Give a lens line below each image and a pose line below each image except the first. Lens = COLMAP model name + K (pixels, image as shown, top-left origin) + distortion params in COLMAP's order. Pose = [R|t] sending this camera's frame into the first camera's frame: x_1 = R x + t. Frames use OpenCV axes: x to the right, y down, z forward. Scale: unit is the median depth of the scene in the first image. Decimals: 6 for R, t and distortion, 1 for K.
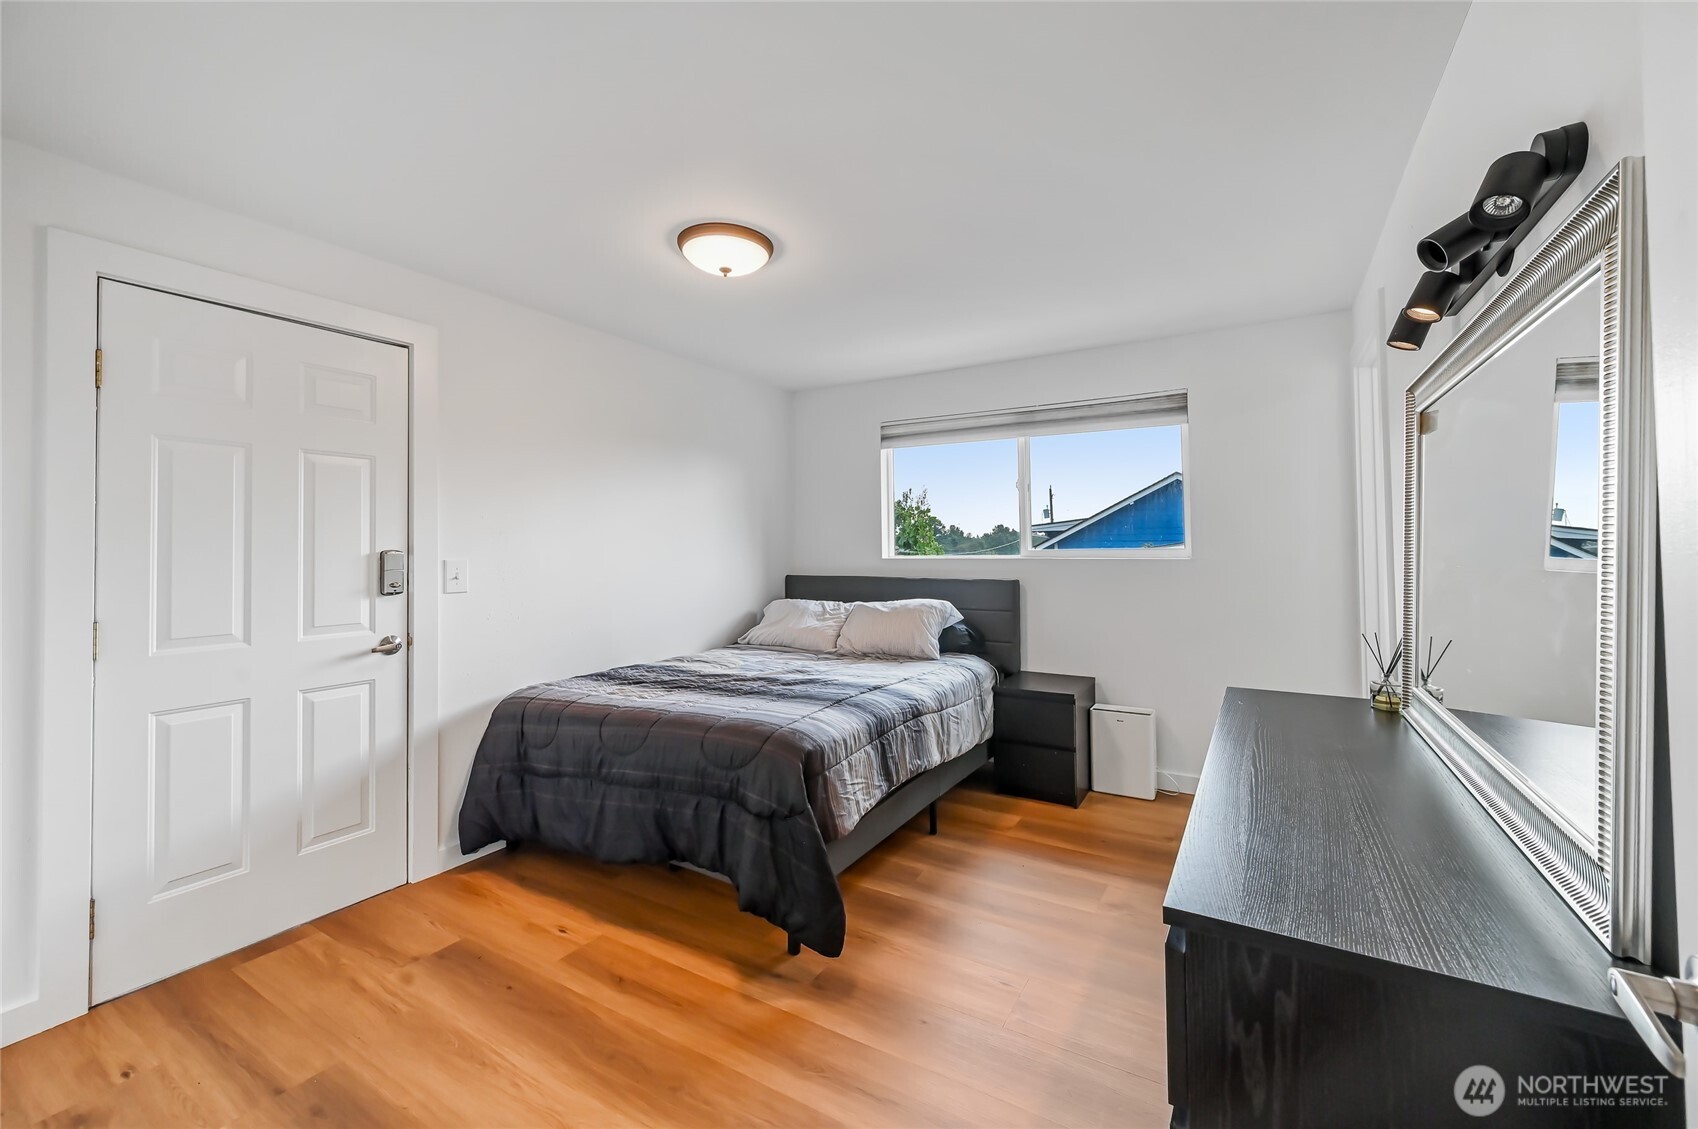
lens RADIAL K [[670.4, 0, 849.0], [0, 670.4, 564.5], [0, 0, 1]] dist [0.001854, 0.000081]
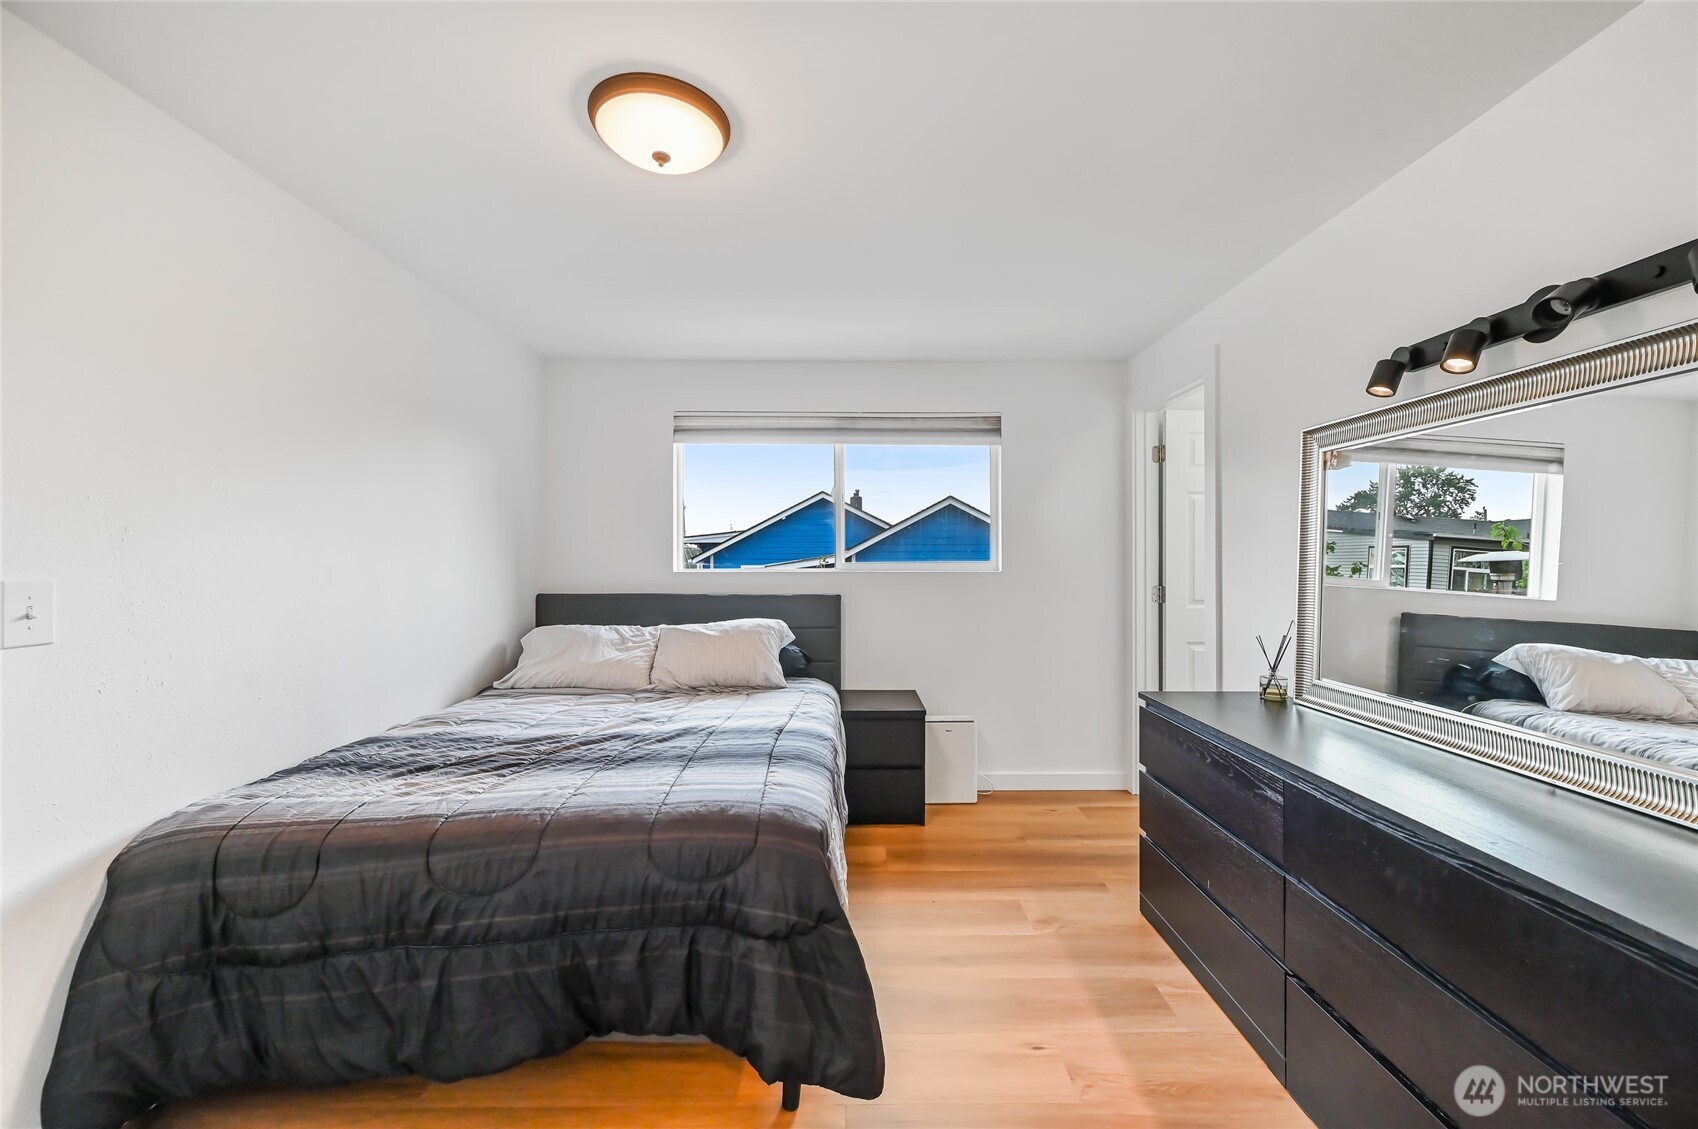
lens RADIAL K [[671.6, 0, 850.8], [0, 671.6, 573.5], [0, 0, 1]] dist [0.000668, 0.000289]
pose [[0.859140, -0.005660, 0.511709, -0.319457], [0.007543, 0.999970, -0.001605, -0.006898], [-0.511684, 0.005239, 0.859157, 0.258991]]
